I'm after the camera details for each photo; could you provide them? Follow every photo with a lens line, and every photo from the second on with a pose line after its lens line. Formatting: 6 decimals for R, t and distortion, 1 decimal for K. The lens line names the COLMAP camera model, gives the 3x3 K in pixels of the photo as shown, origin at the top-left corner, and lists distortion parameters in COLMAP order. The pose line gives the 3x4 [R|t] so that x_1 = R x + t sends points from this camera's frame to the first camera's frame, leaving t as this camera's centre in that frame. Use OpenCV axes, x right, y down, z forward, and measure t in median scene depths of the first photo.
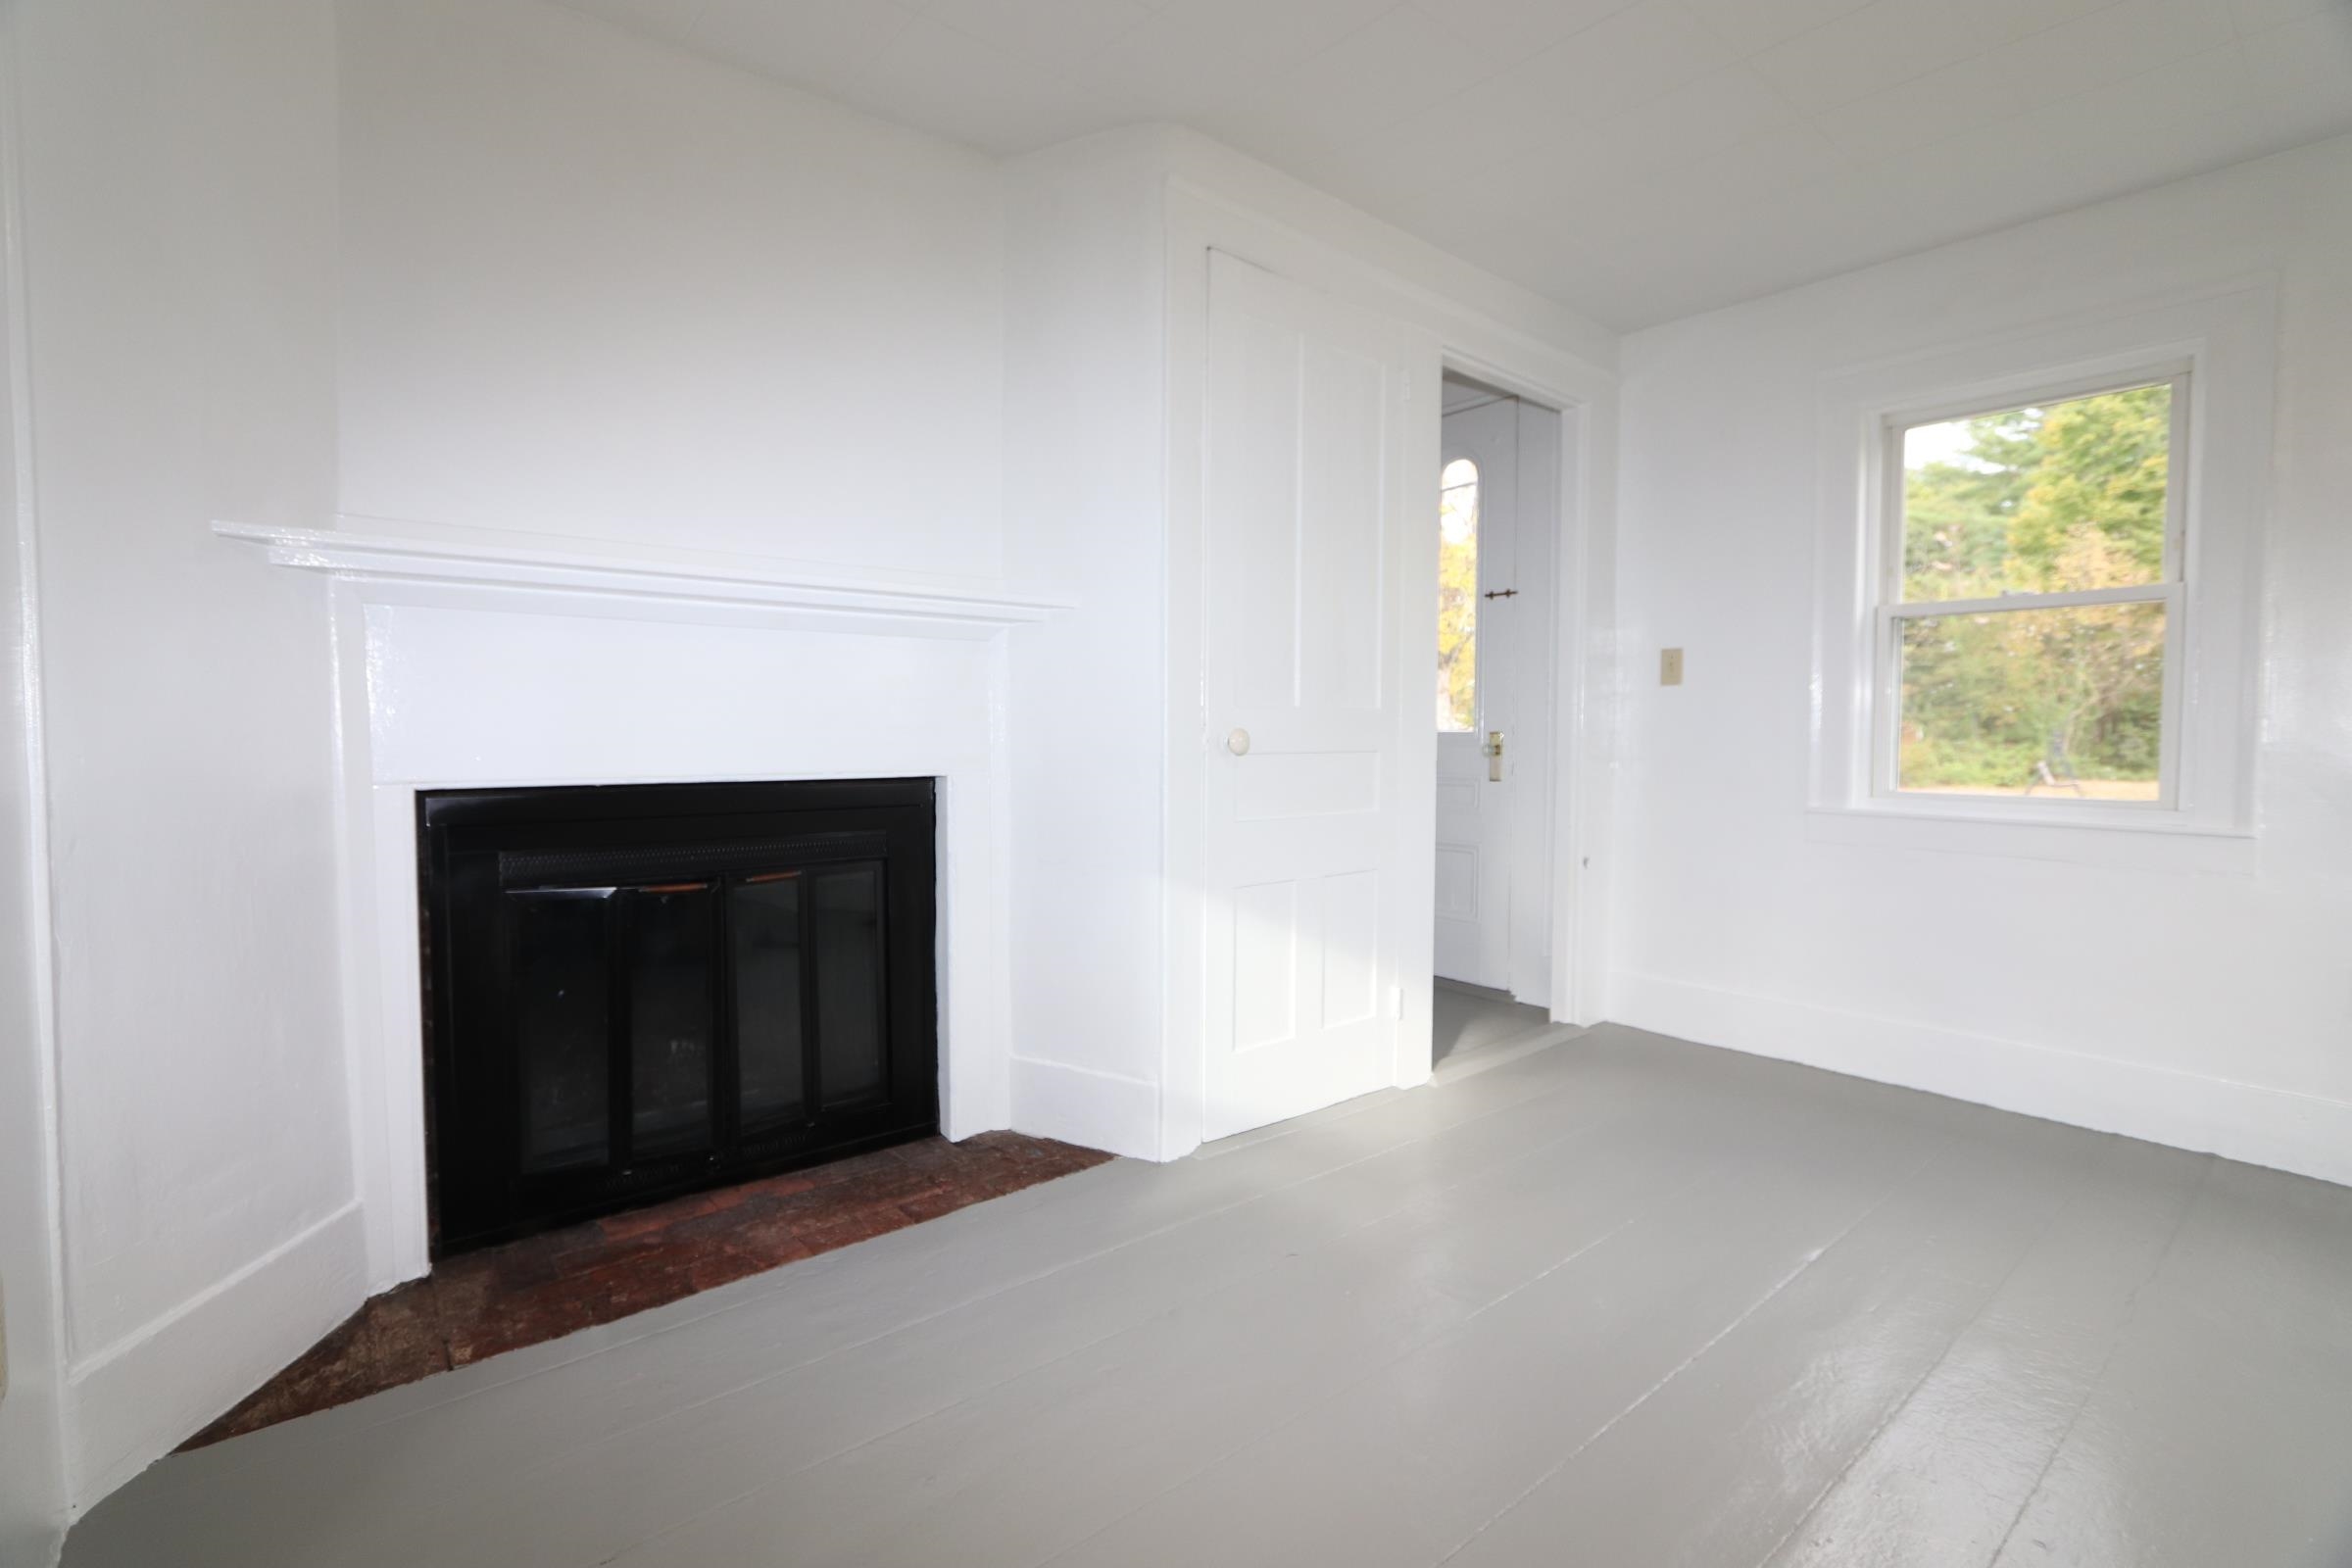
lens RADIAL K [[1080.9, 0, 1167.9], [0, 1080.9, 784.7], [0, 0, 1]] dist [-0.013609, -0.000565]
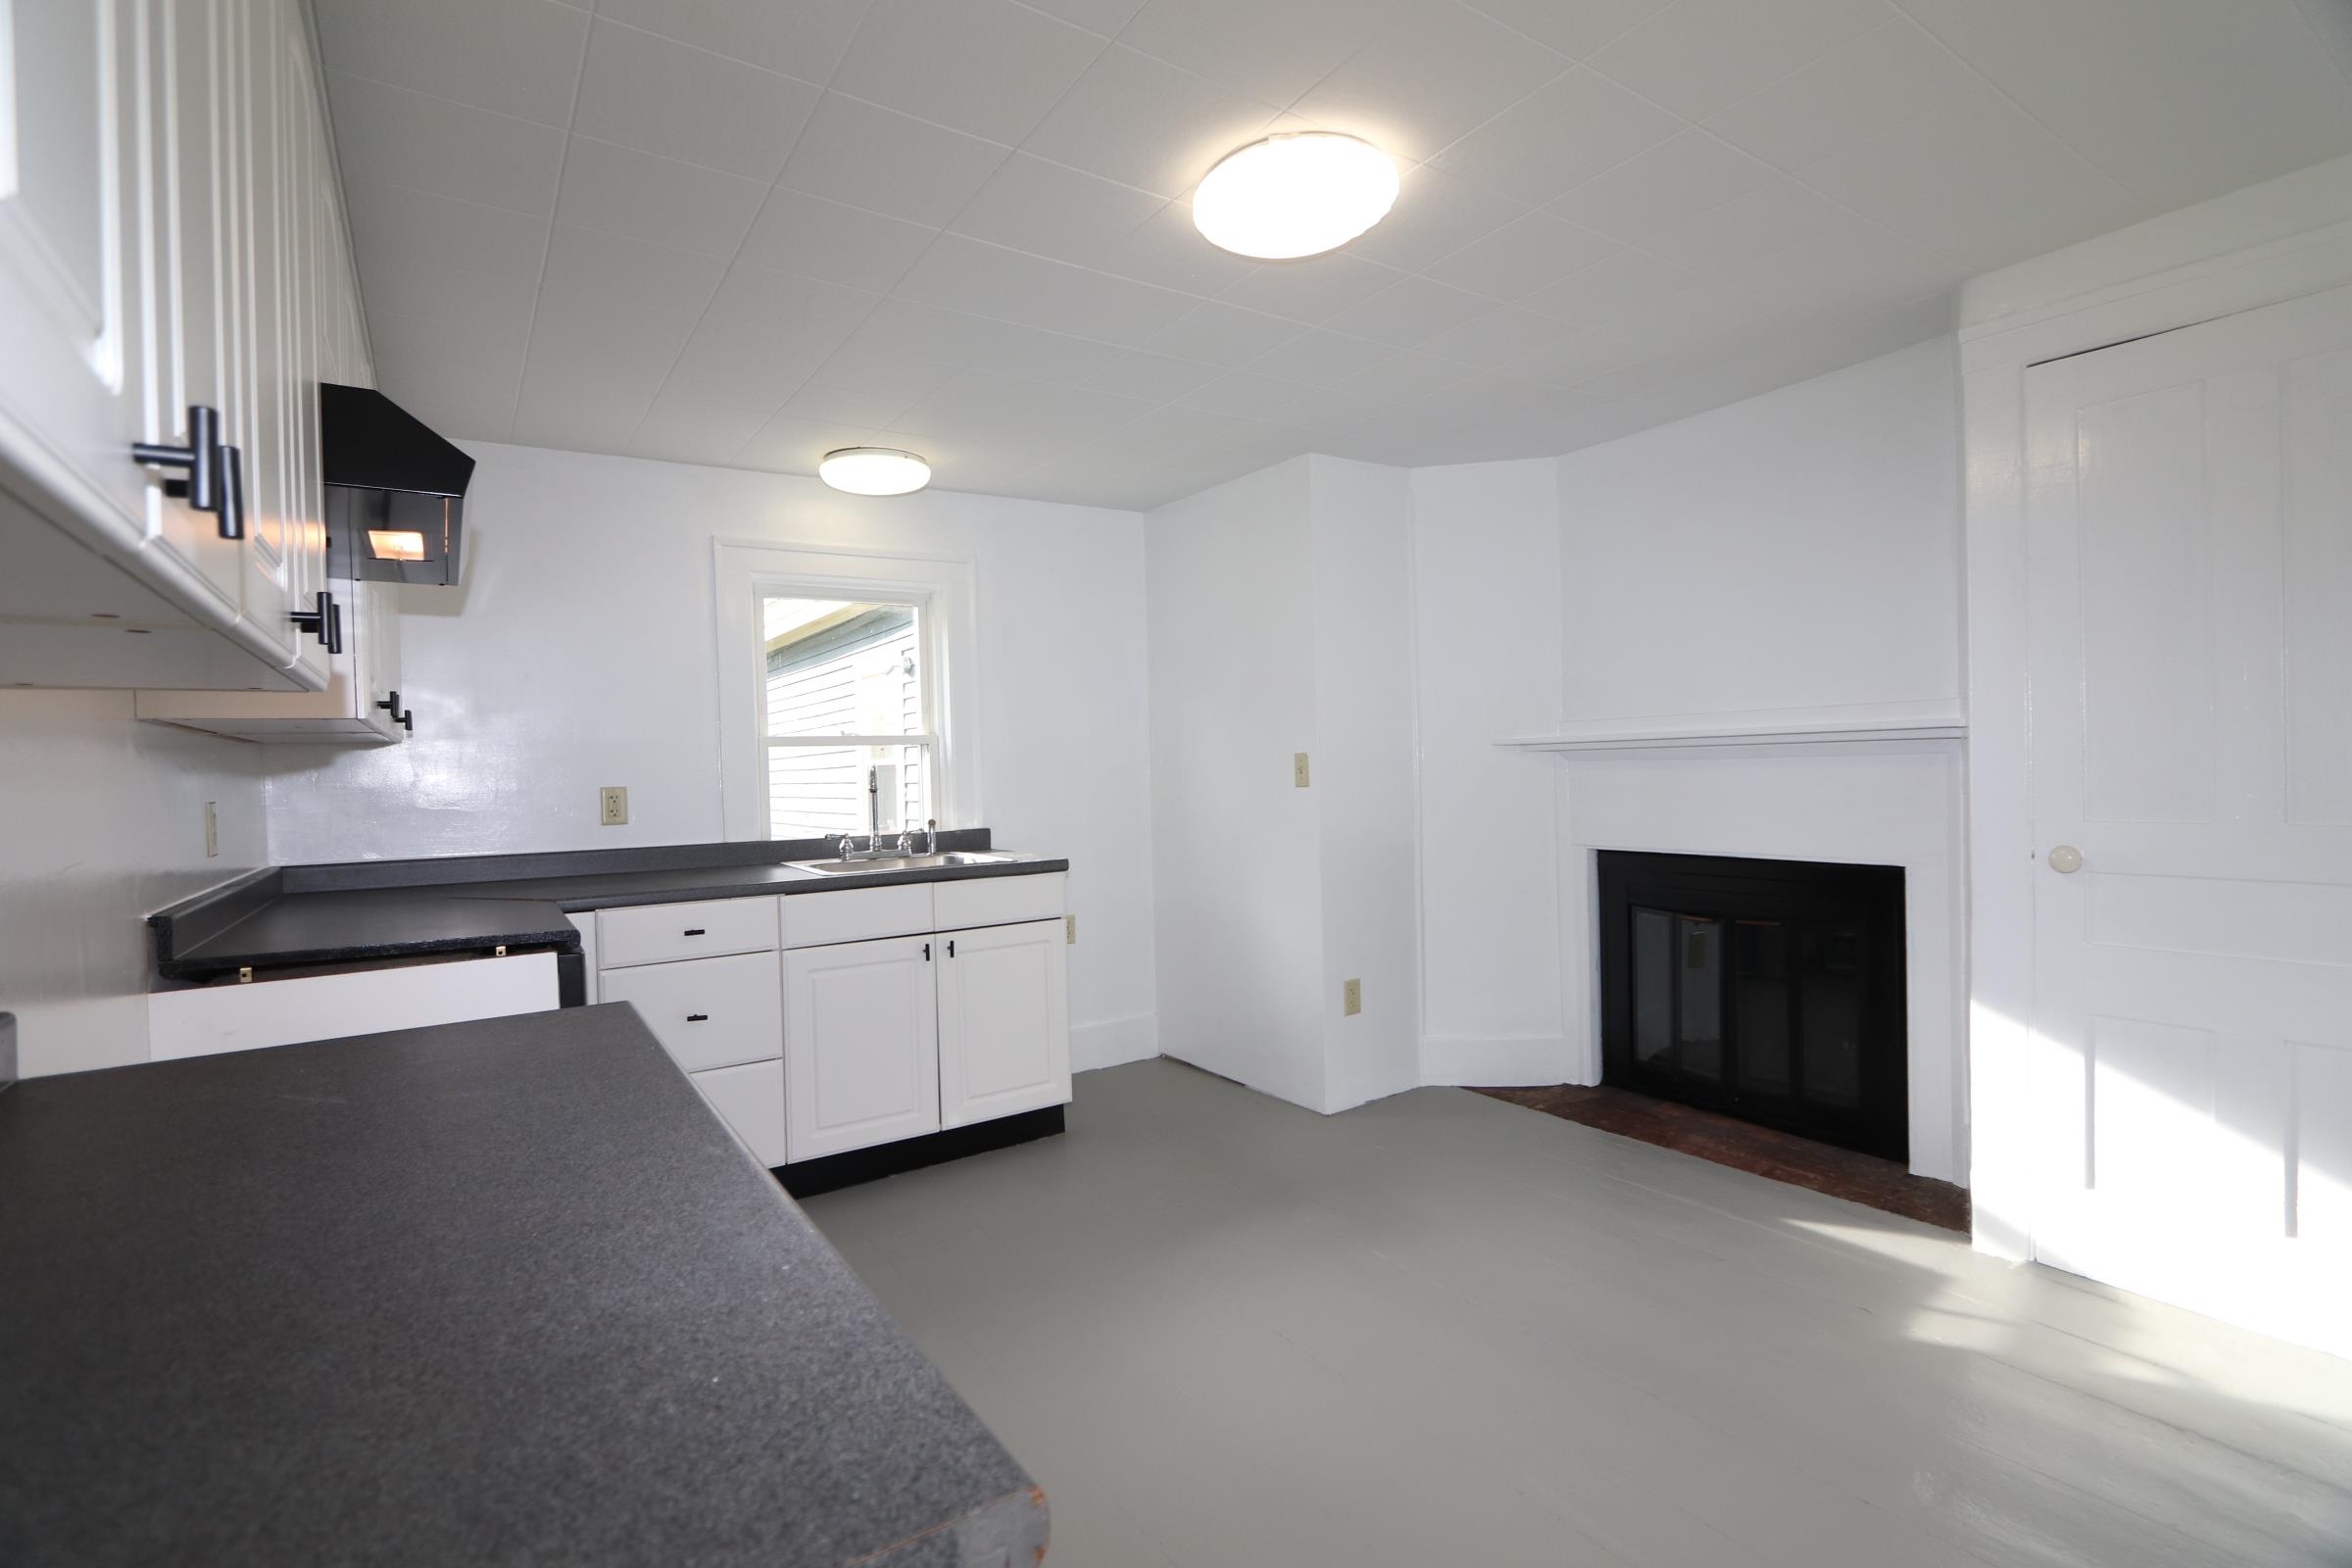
lens RADIAL K [[1080.9, 0, 1179.9], [0, 1080.9, 775.8], [0, 0, 1]] dist [-0.013609, -0.000565]
pose [[-0.090182, 0.007493, -0.995897, 1.308762], [-0.027635, 0.999568, 0.010023, -0.123377], [0.995542, 0.028426, -0.089936, 0.357138]]
